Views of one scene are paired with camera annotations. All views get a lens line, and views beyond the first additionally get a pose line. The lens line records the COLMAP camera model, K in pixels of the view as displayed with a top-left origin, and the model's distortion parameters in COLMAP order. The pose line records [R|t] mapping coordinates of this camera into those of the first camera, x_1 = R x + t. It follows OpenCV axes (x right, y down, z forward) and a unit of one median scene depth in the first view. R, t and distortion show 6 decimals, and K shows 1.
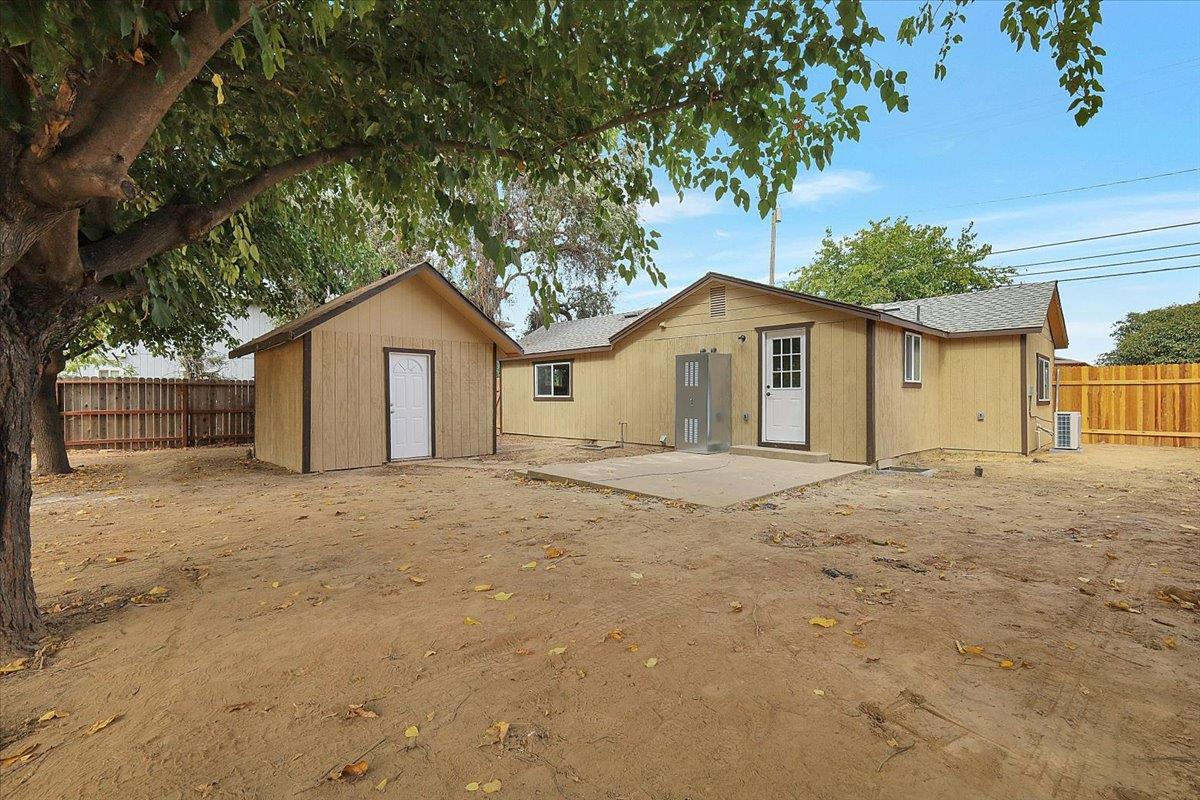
lens RADIAL K [[527.1, 0, 600.0], [0, 527.1, 400.0], [0, 0, 1]] dist [0.001763, 0.000783]
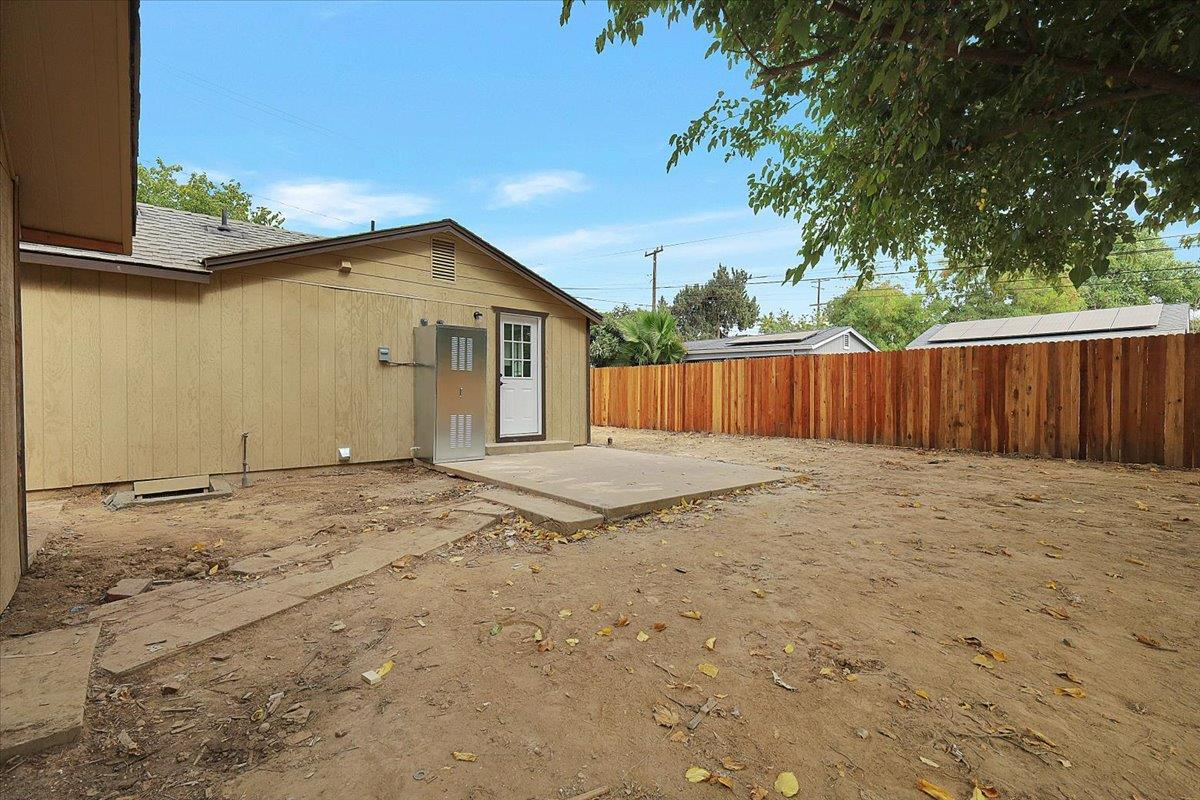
lens RADIAL K [[527.1, 0, 600.0], [0, 527.1, 400.0], [0, 0, 1]] dist [0.001763, 0.000783]
pose [[0.011558, -0.004770, 0.999922, -0.577513], [0.010248, 0.999937, 0.004652, 0.014567], [-0.999881, 0.010193, 0.011606, 0.827880]]
